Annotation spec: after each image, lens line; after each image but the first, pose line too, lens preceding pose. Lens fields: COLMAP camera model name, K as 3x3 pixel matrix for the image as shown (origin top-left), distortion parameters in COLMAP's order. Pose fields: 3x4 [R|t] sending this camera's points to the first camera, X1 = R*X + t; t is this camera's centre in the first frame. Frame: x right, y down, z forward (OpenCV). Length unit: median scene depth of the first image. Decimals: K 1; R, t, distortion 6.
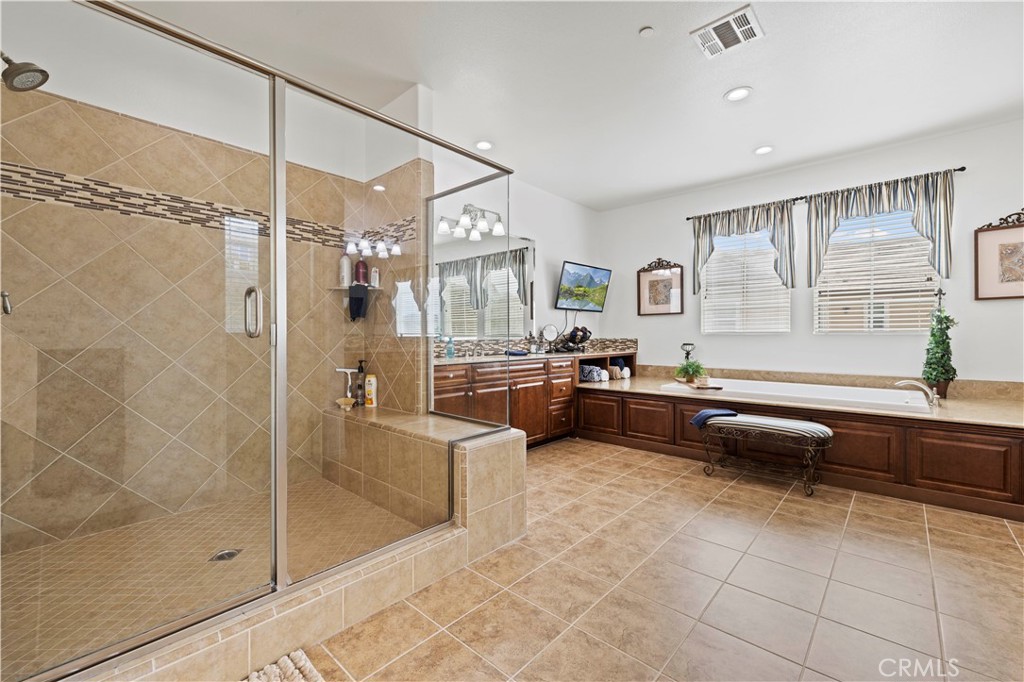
lens RADIAL K [[431.4, 0, 511.1], [0, 431.4, 339.3], [0, 0, 1]] dist [0.001444, 0.000269]
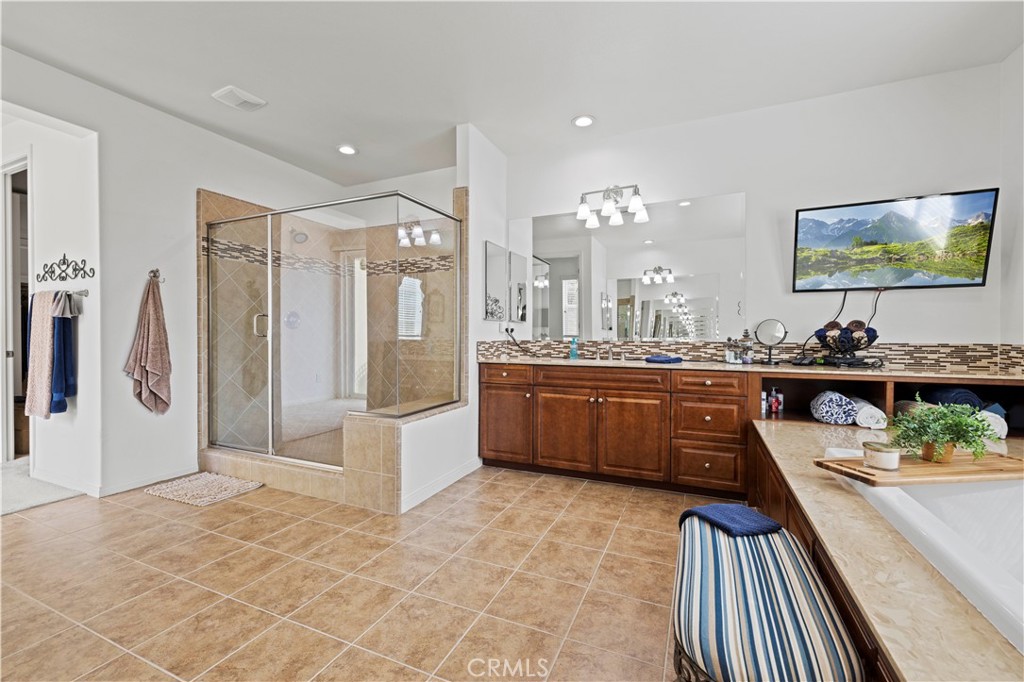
lens RADIAL K [[431.4, 0, 511.1], [0, 431.4, 339.3], [0, 0, 1]] dist [0.001444, 0.000269]
pose [[0.304036, 0.011995, -0.952585, 0.641601], [-0.010149, 0.999905, 0.009352, -0.007788], [0.952606, 0.006824, 0.304129, 0.512285]]
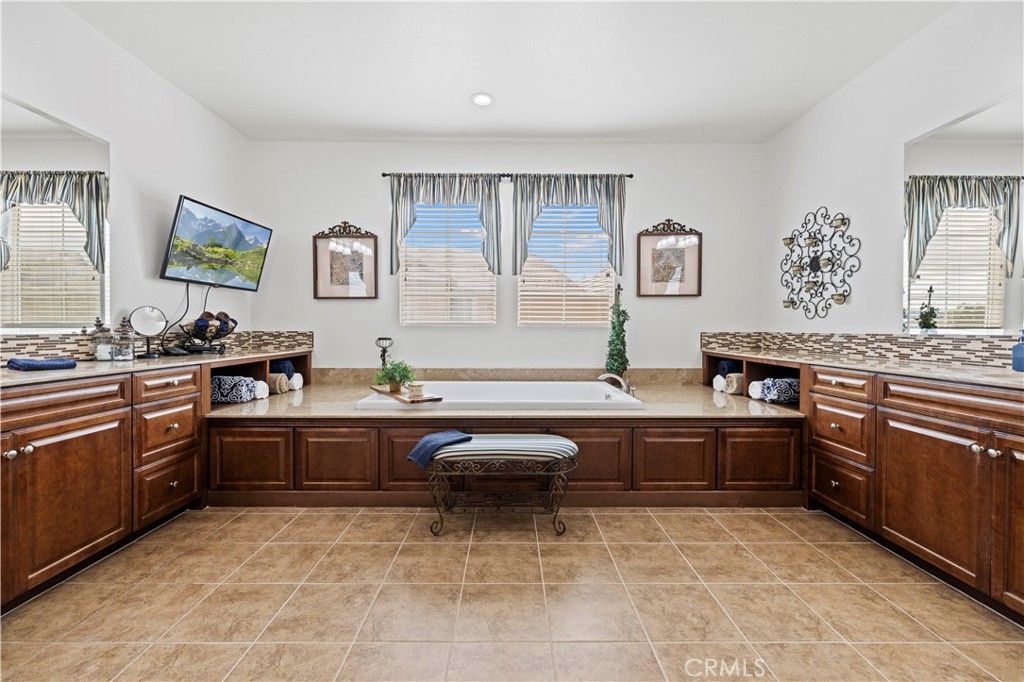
lens RADIAL K [[432.6, 0, 512.0], [0, 432.6, 329.8], [0, 0, 1]] dist [0.000359, -0.000054]
pose [[0.737403, 0.000535, 0.675452, 0.067425], [0.001758, 0.999995, -0.002712, -0.002121], [-0.675450, 0.003187, 0.737399, 0.322381]]
